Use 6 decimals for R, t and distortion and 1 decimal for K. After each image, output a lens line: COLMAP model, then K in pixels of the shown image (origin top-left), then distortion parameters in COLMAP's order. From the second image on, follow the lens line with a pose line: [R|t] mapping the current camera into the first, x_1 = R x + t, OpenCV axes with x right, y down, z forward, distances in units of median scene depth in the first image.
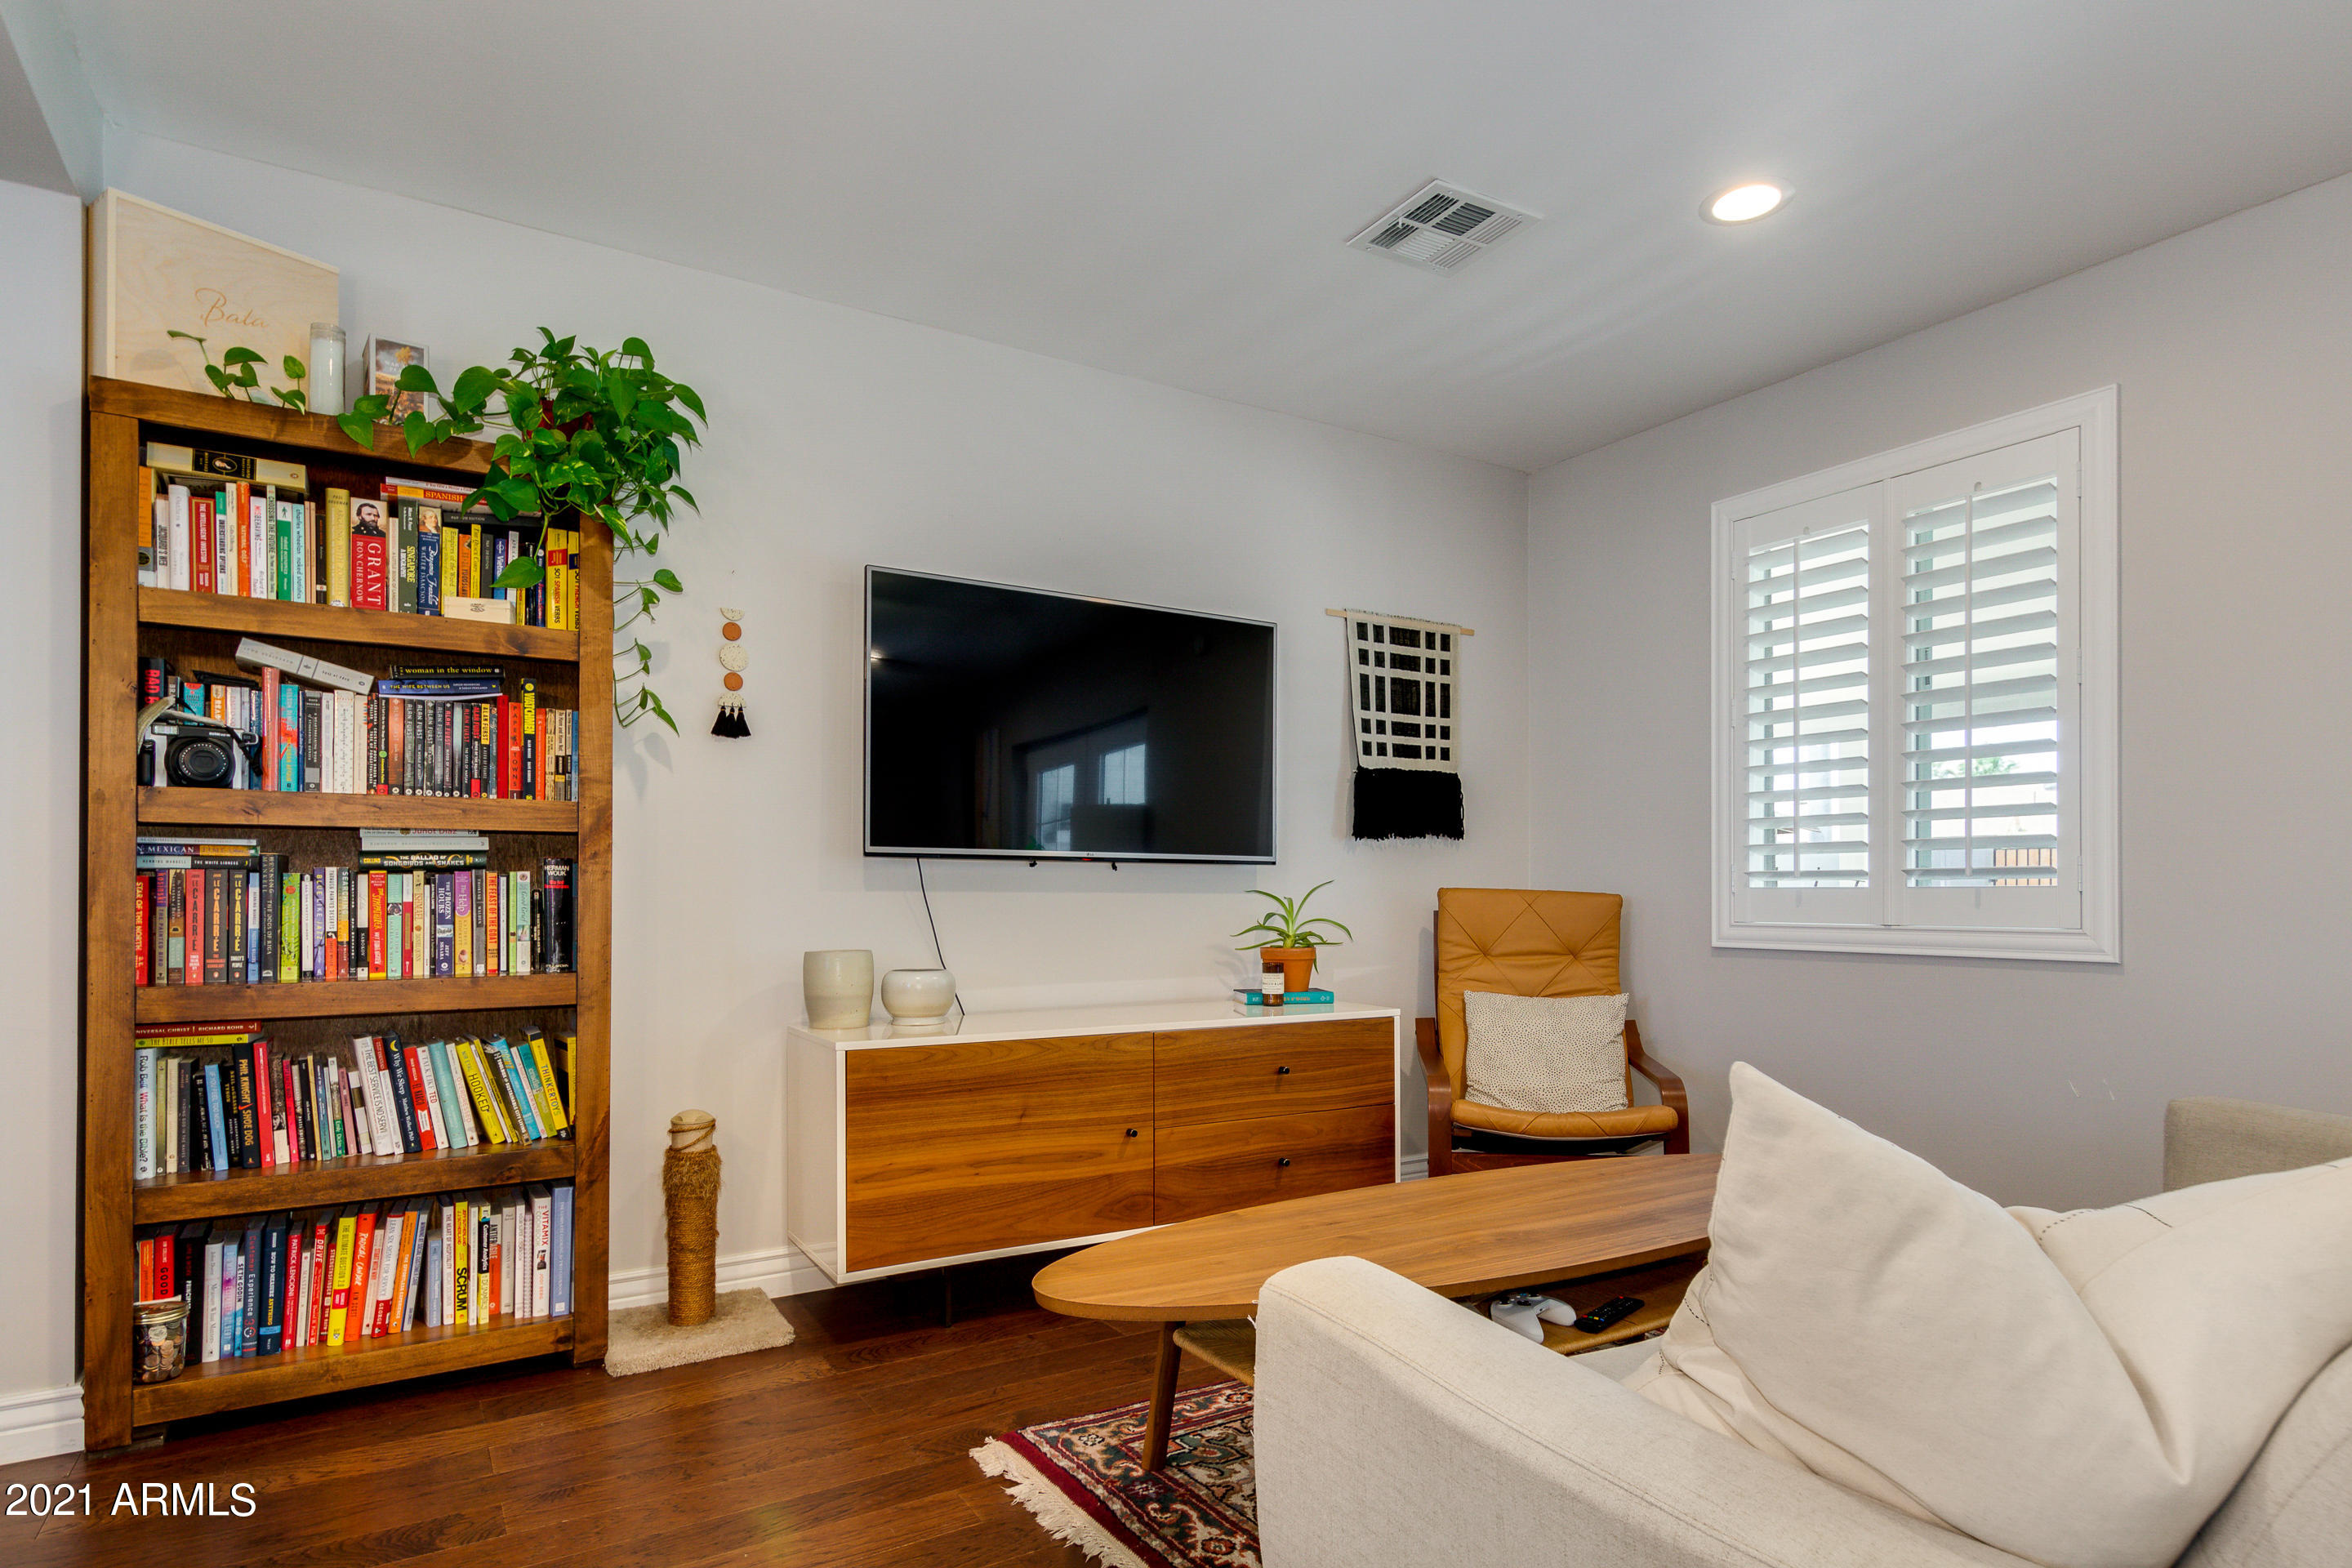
lens RADIAL K [[1336.8, 0, 1161.4], [0, 1336.8, 874.1], [0, 0, 1]] dist [0.022204, -0.000059]
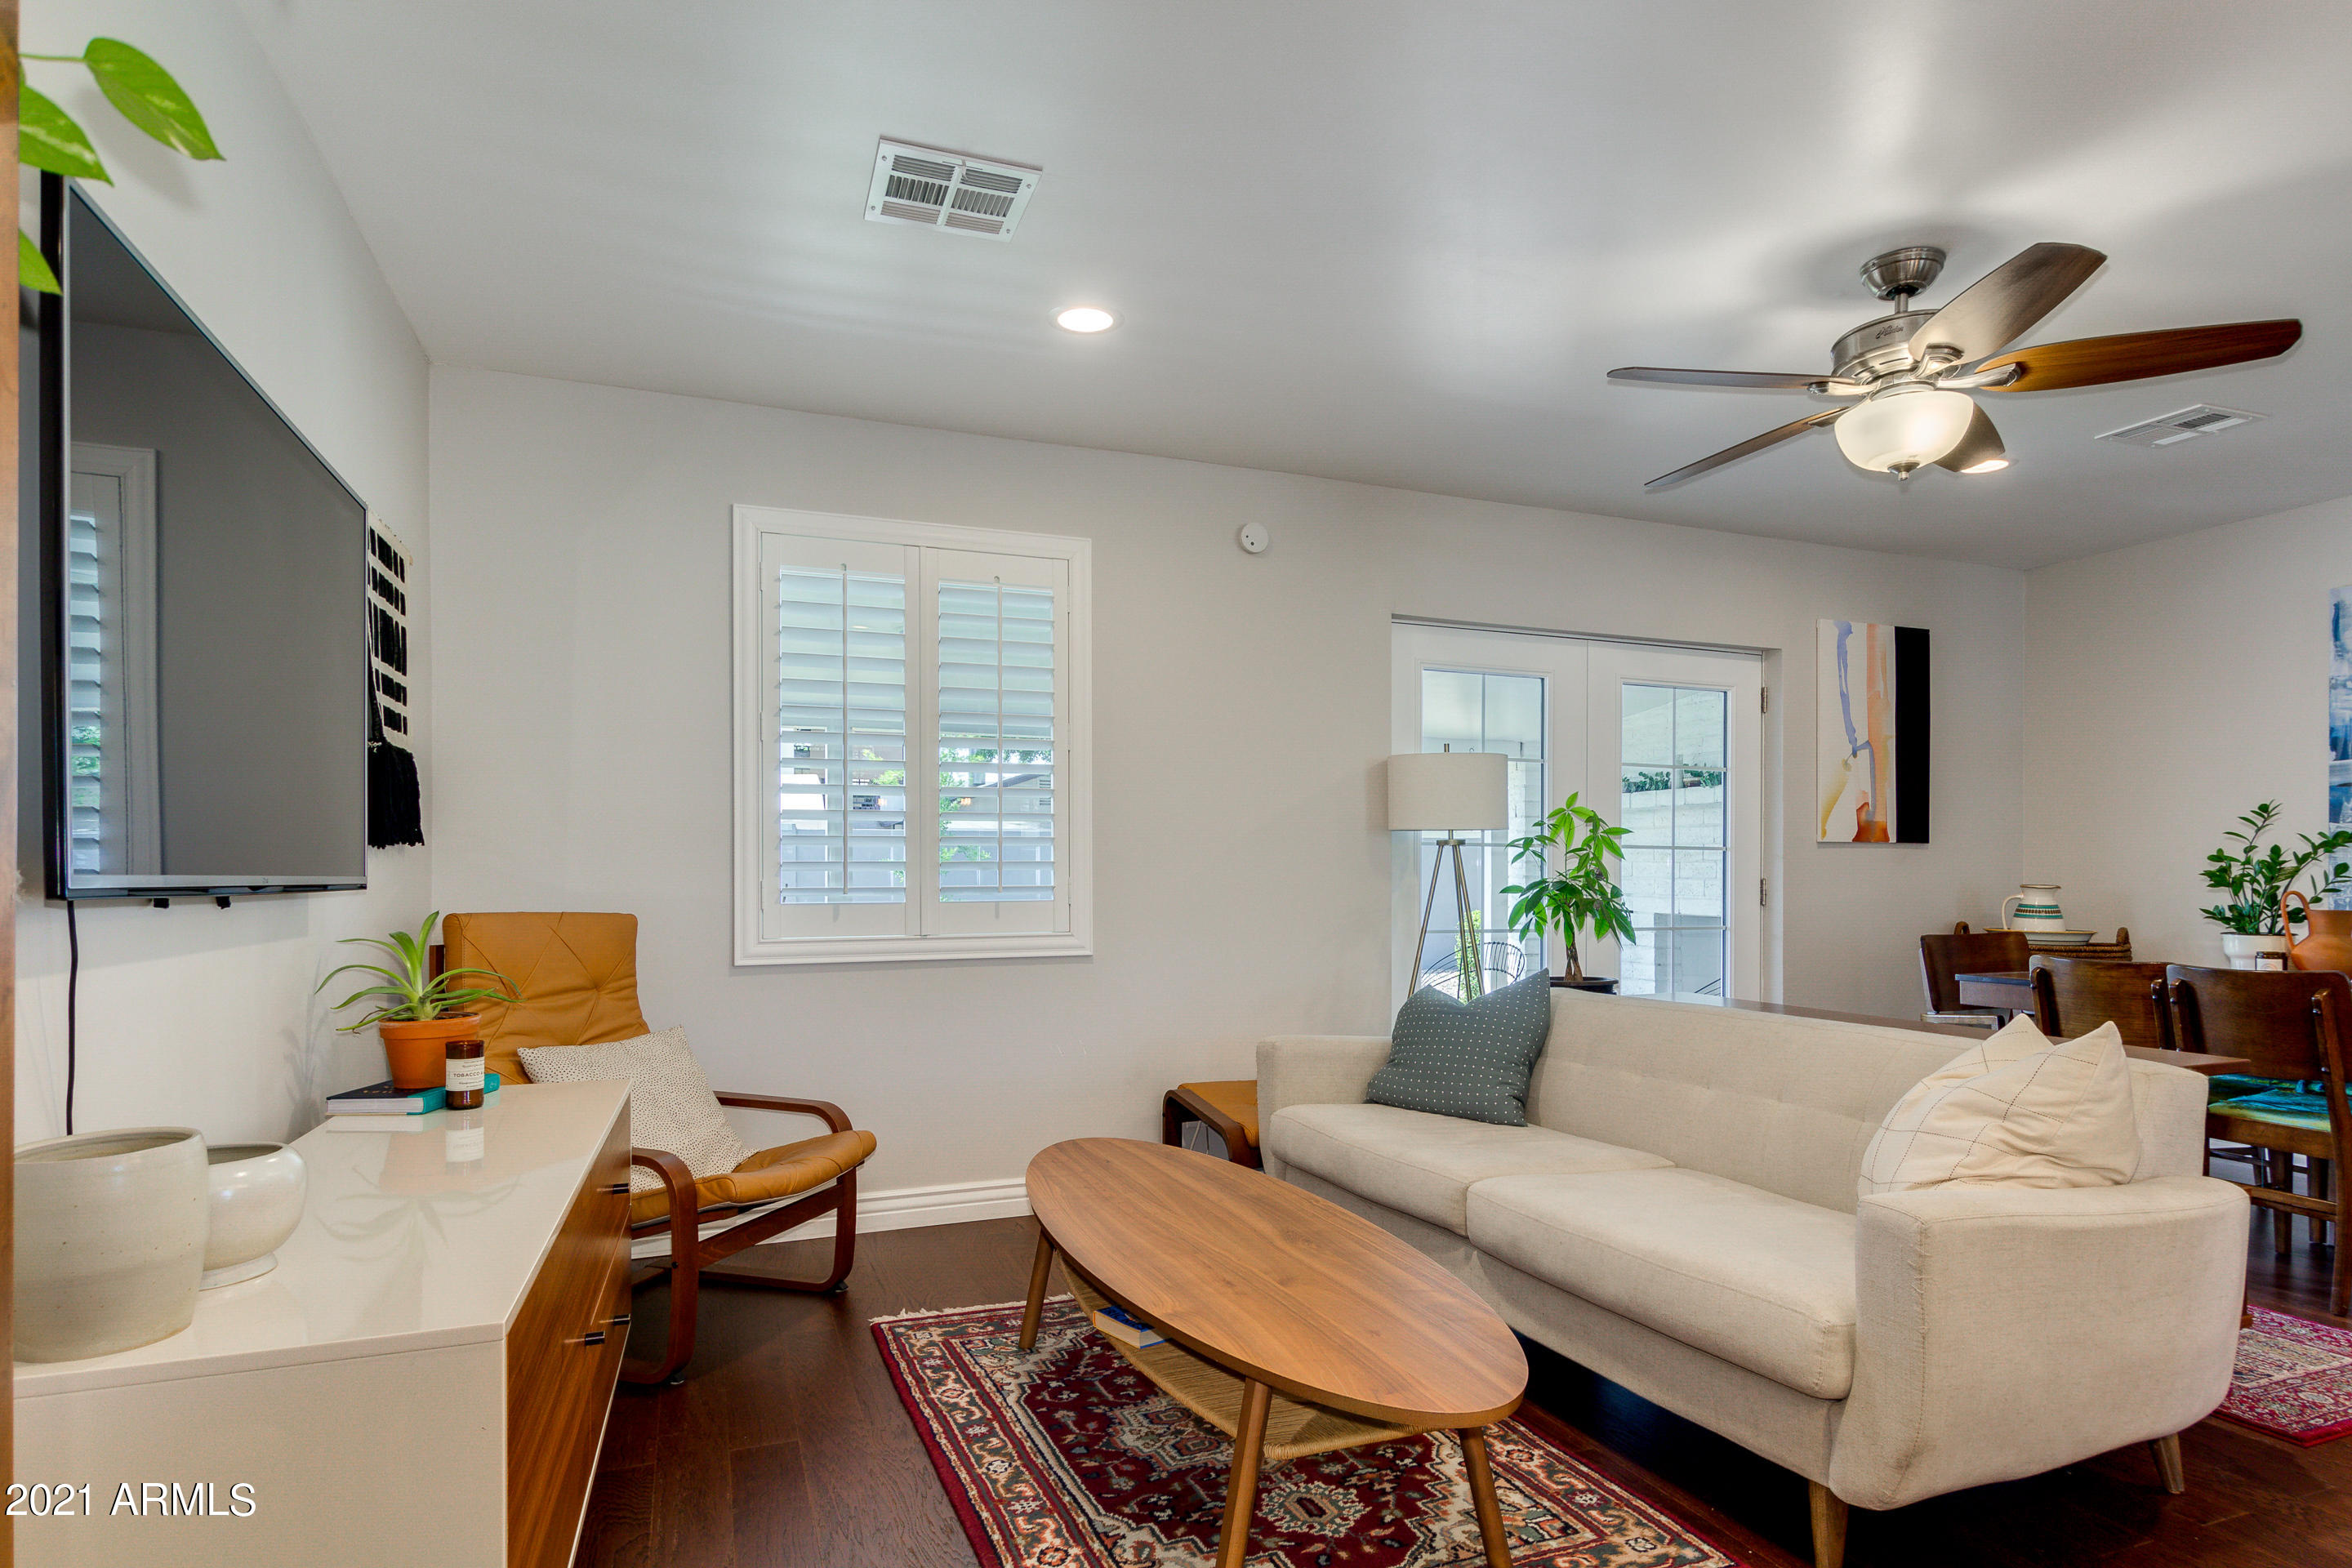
lens RADIAL K [[1281.2, 0, 1294.6], [0, 1281.2, 866.1], [0, 0, 1]] dist [0.010331, 0.000525]
pose [[0.133874, 0.000021, 0.990998, -0.461729], [-0.012862, 0.999916, 0.001717, -0.025091], [-0.990915, -0.012976, 0.133863, 0.493525]]
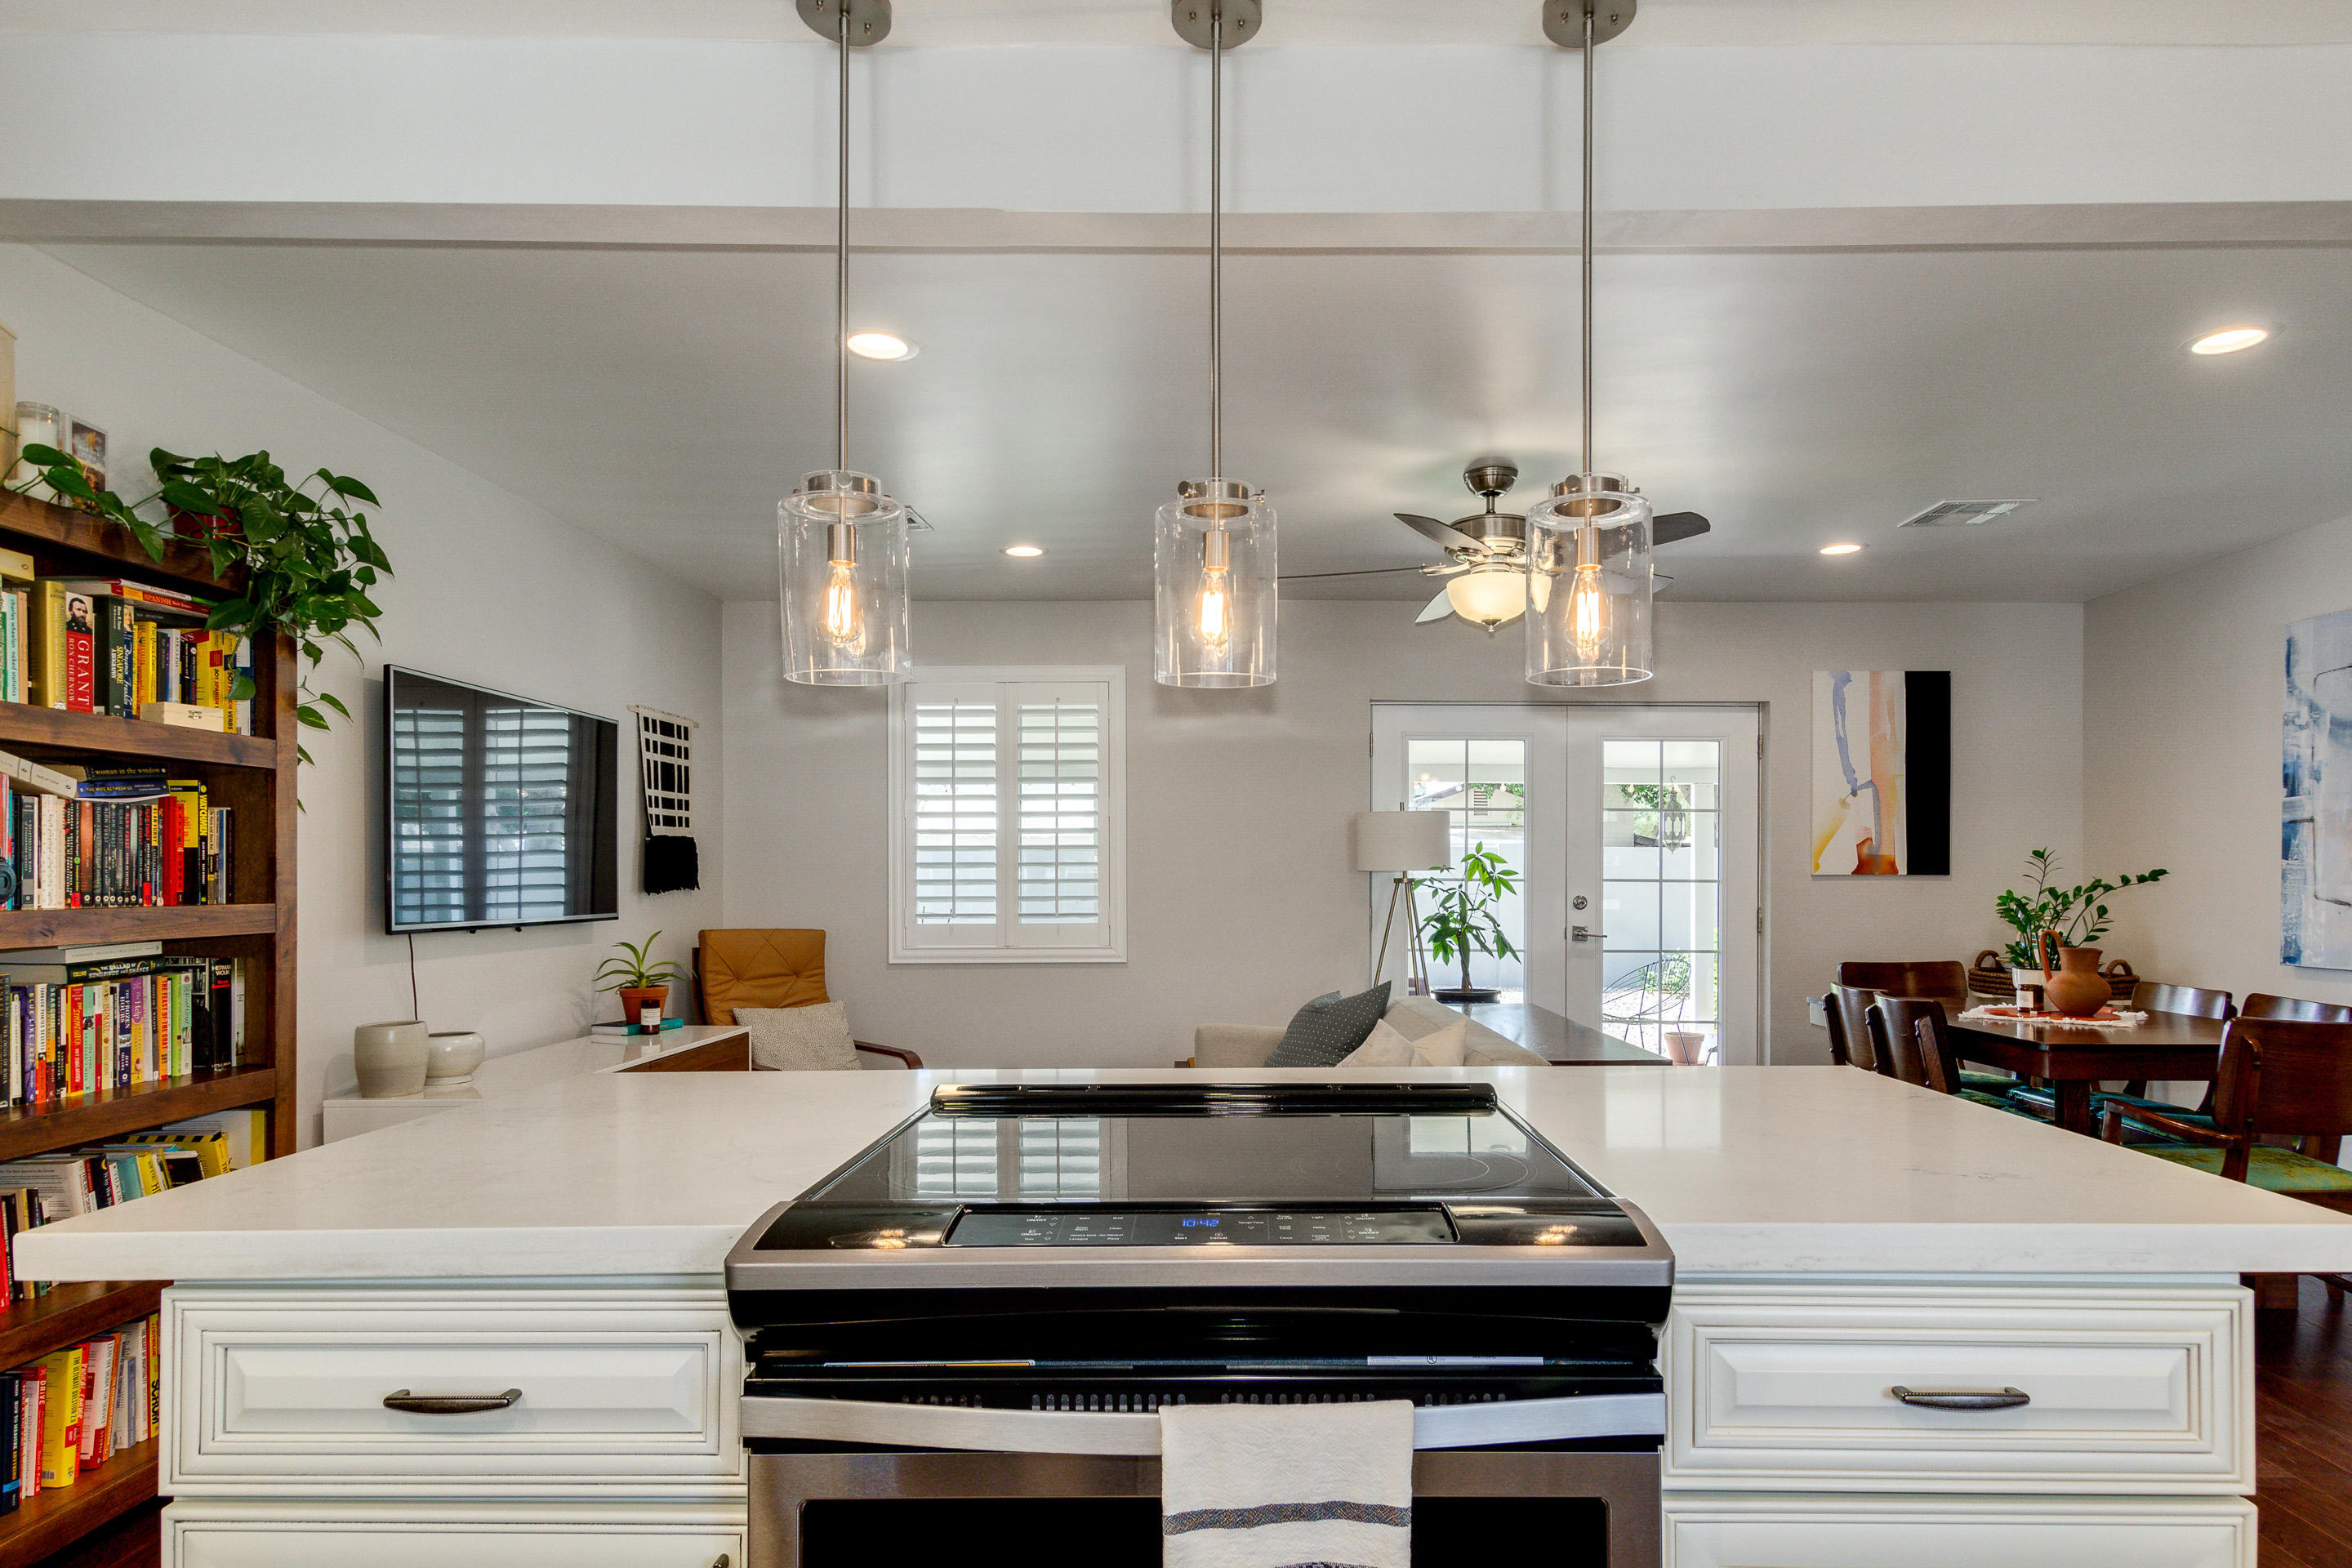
lens RADIAL K [[1350.0, 0, 1324.3], [0, 1350.0, 872.1], [0, 0, 1]] dist [0.017676, 0.000715]
pose [[0.486654, -0.002841, 0.873590, -0.691277], [-0.009711, 0.999915, 0.008662, -0.068044], [-0.873541, -0.012699, 0.486585, -0.163301]]
